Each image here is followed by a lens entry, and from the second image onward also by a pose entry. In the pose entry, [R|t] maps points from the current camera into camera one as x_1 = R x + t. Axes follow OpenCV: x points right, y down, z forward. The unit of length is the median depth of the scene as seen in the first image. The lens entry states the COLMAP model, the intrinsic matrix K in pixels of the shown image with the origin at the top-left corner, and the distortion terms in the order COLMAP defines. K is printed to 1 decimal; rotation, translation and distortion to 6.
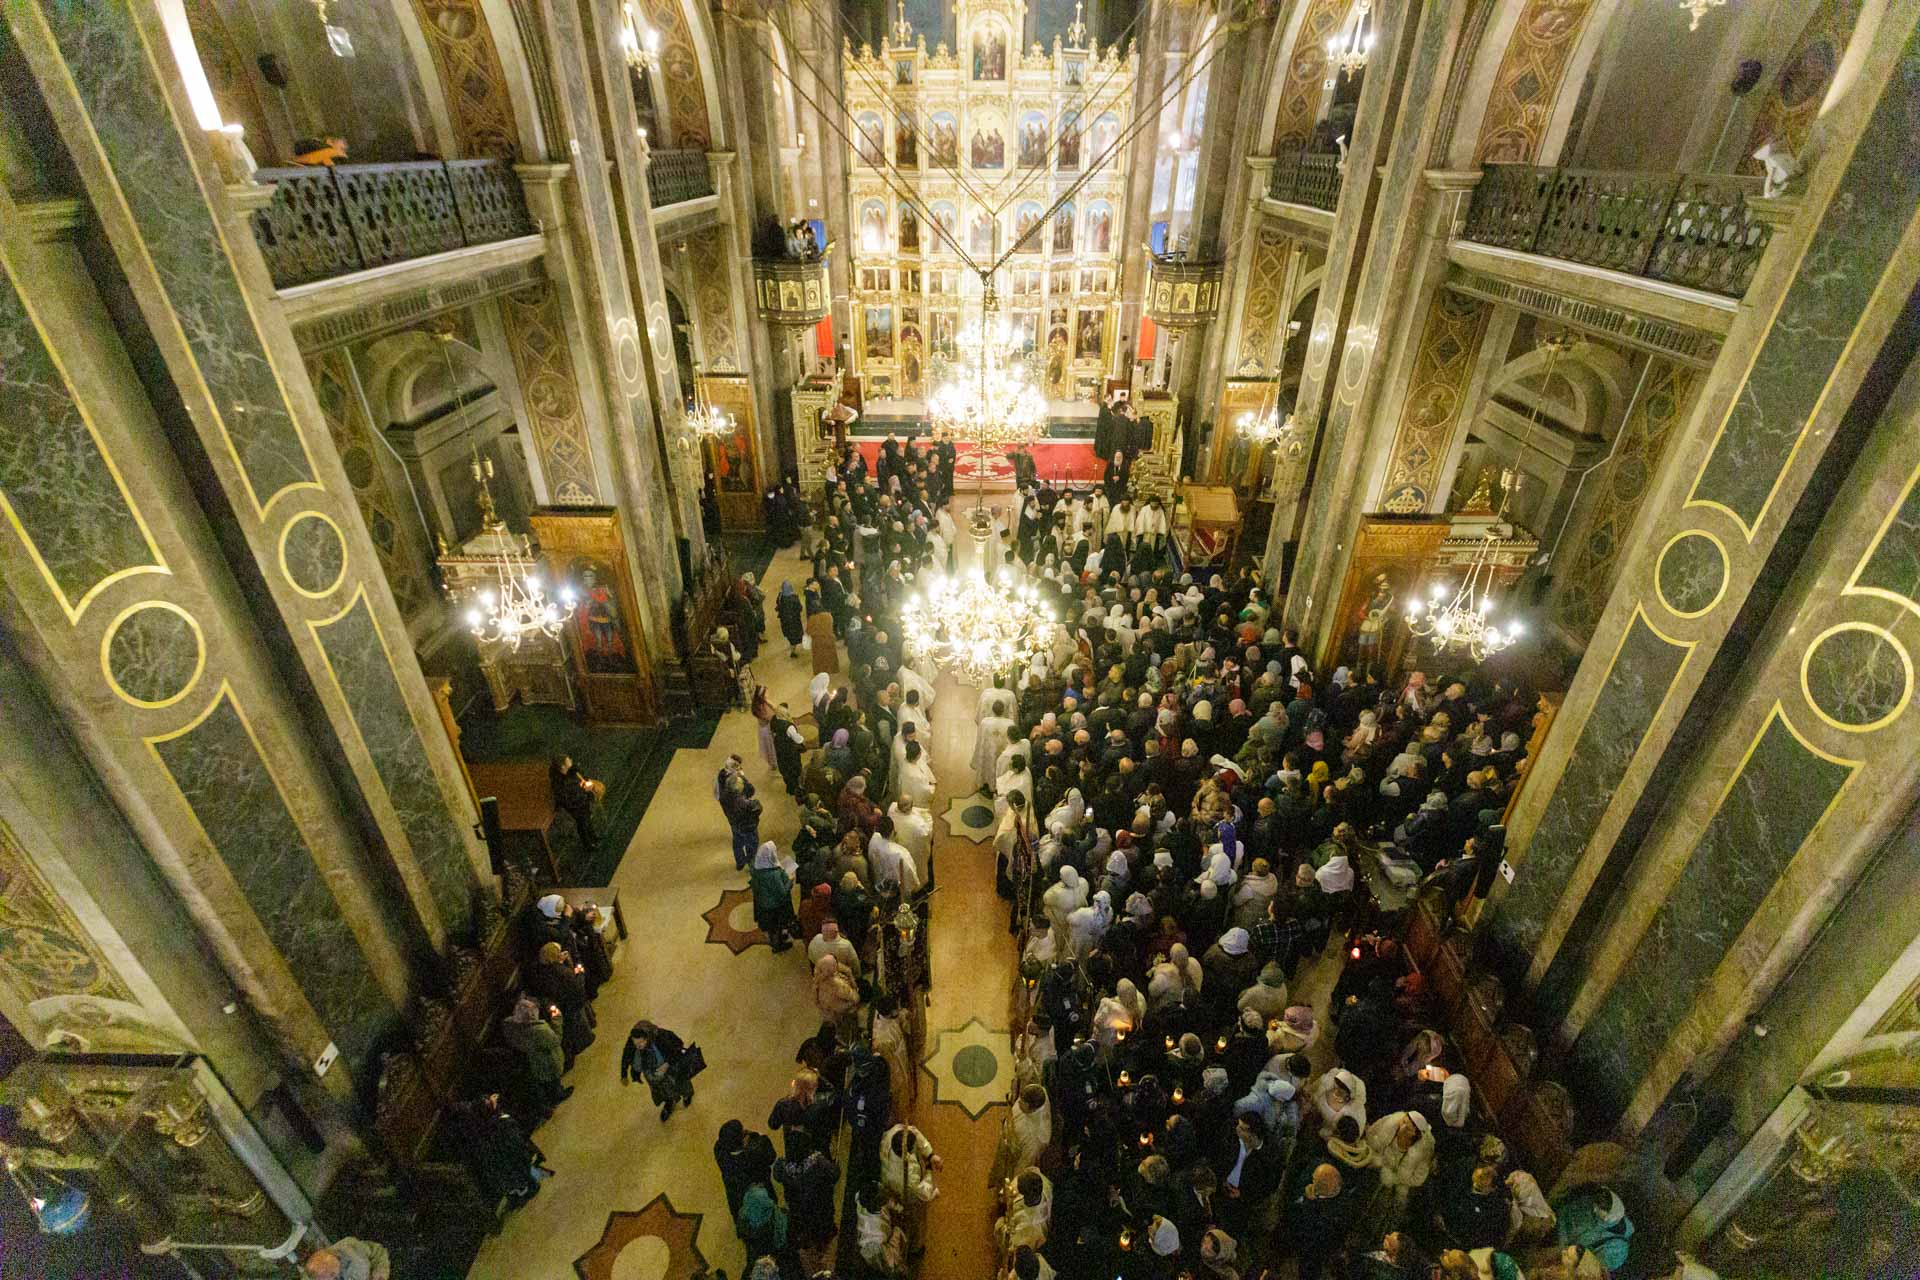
lens RADIAL K [[858.1, 0, 968.7], [0, 858.1, 647.4], [0, 0, 1]] dist [0.004561, -0.001086]
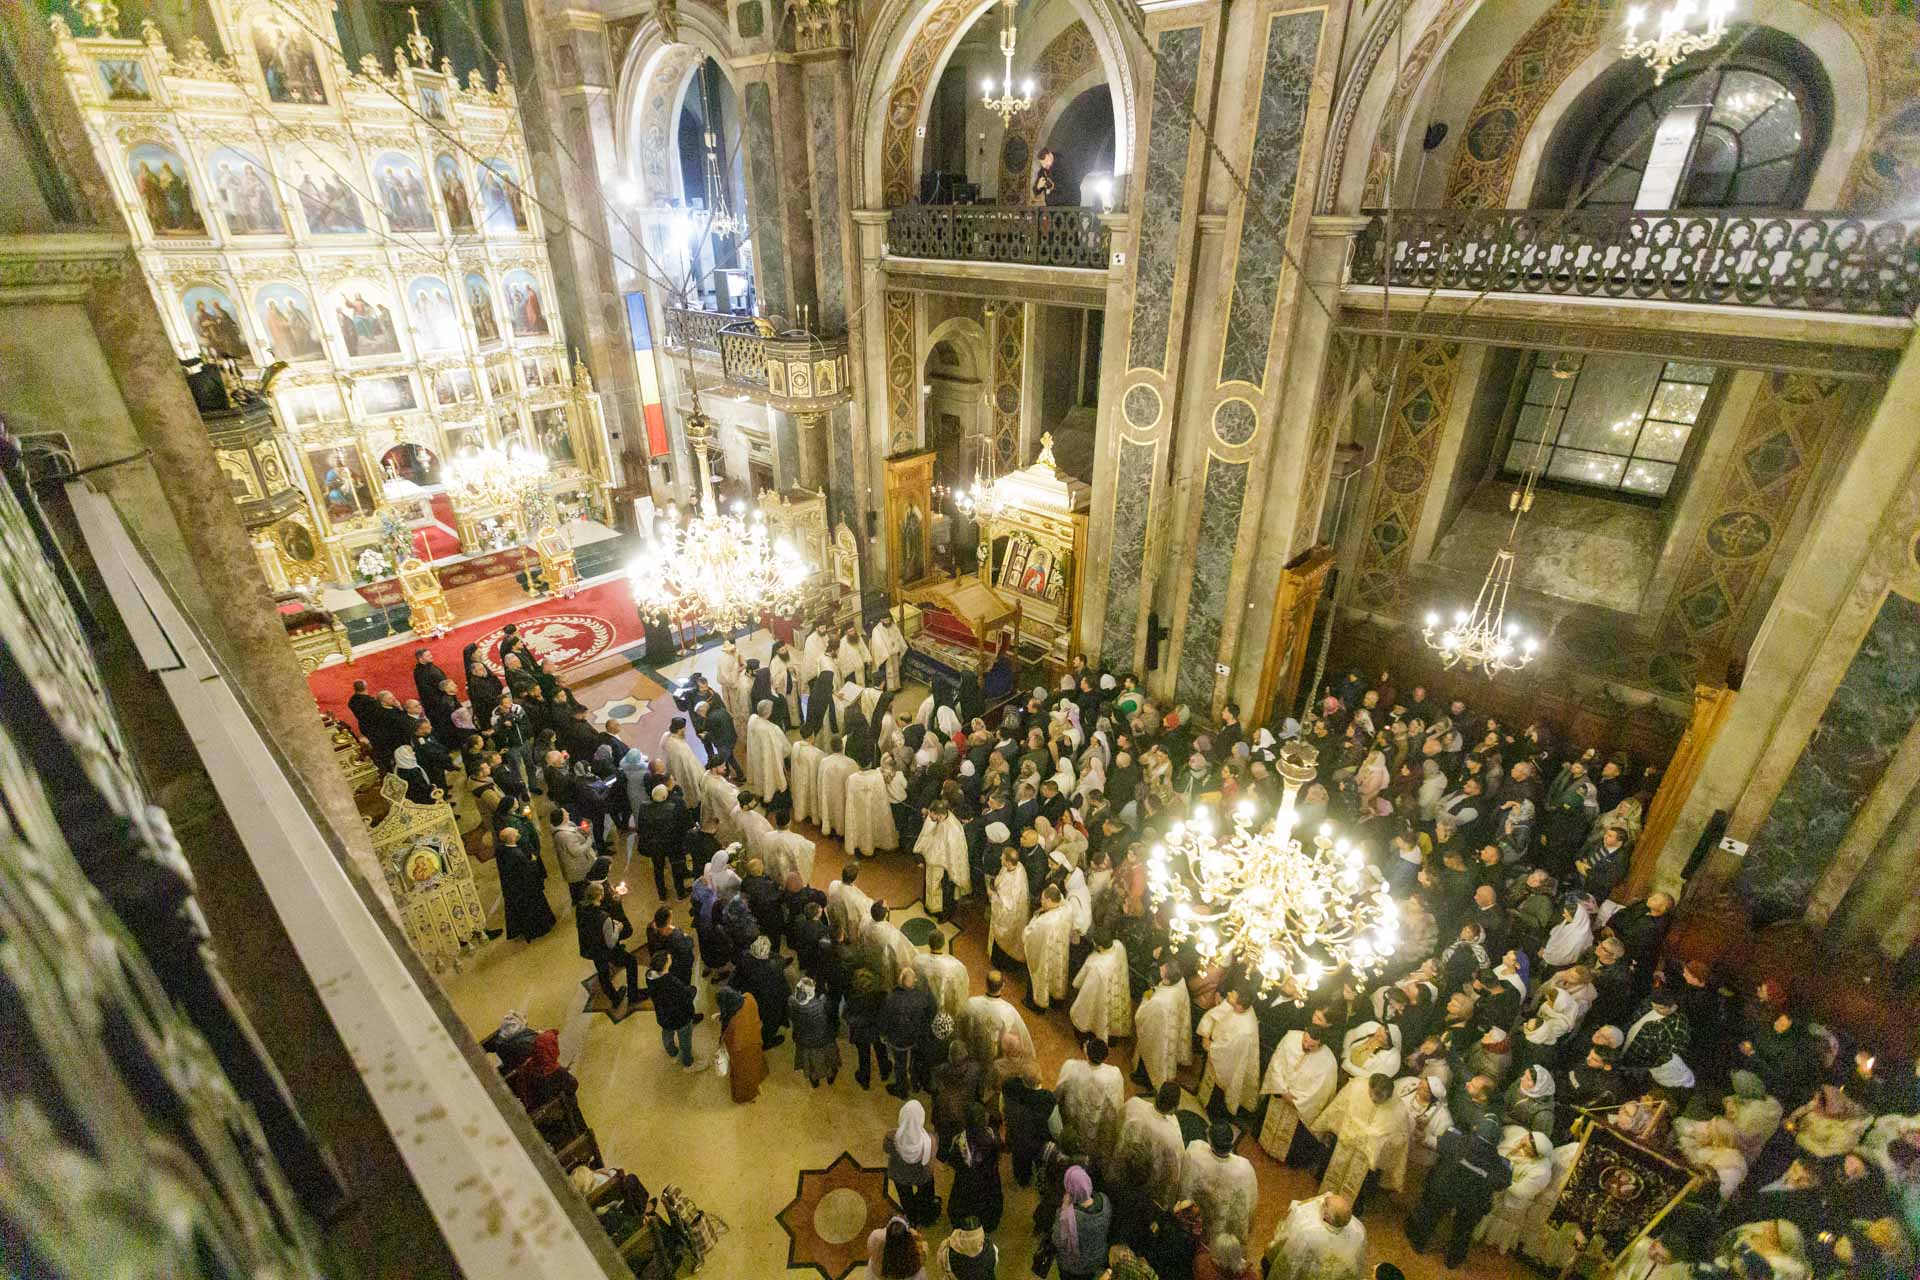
lens RADIAL K [[858.1, 0, 988.3], [0, 858.1, 649.6], [0, 0, 1]] dist [0.004561, -0.001086]
pose [[0.668799, -0.344714, 0.658695, -0.265951], [0.378471, 0.920471, 0.097431, -0.181725], [-0.639896, 0.184135, 0.746075, 0.323159]]
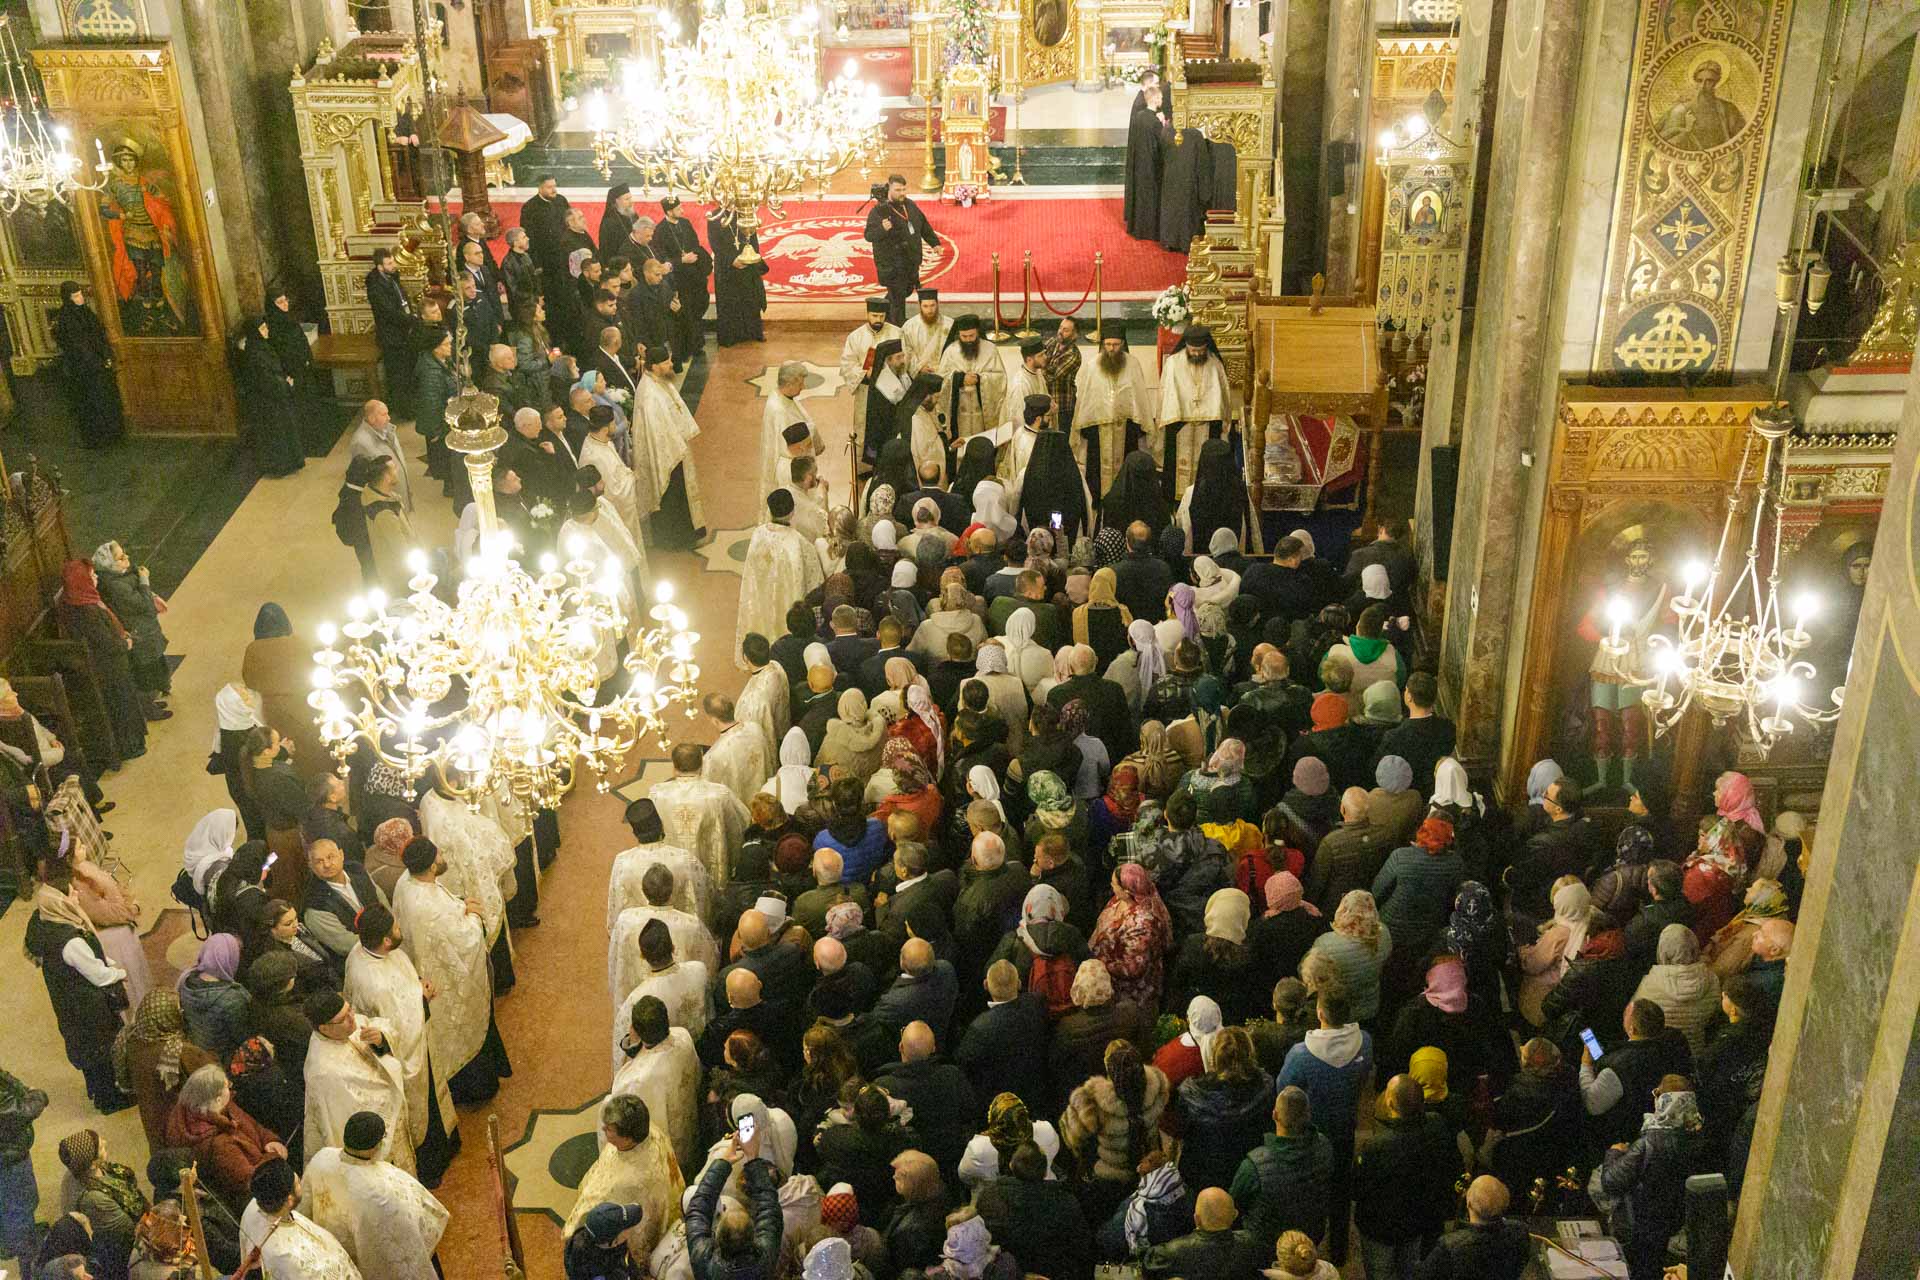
lens RADIAL K [[2232.5, 0, 961.9], [0, 2232.5, 645.1], [0, 0, 1]] dist [-0.002728, 0.000000]
pose [[0.999517, -0.010178, -0.029368, 0.135627], [0.009155, 0.999353, -0.034768, -0.000132], [0.029702, 0.034482, 0.998964, -0.007312]]
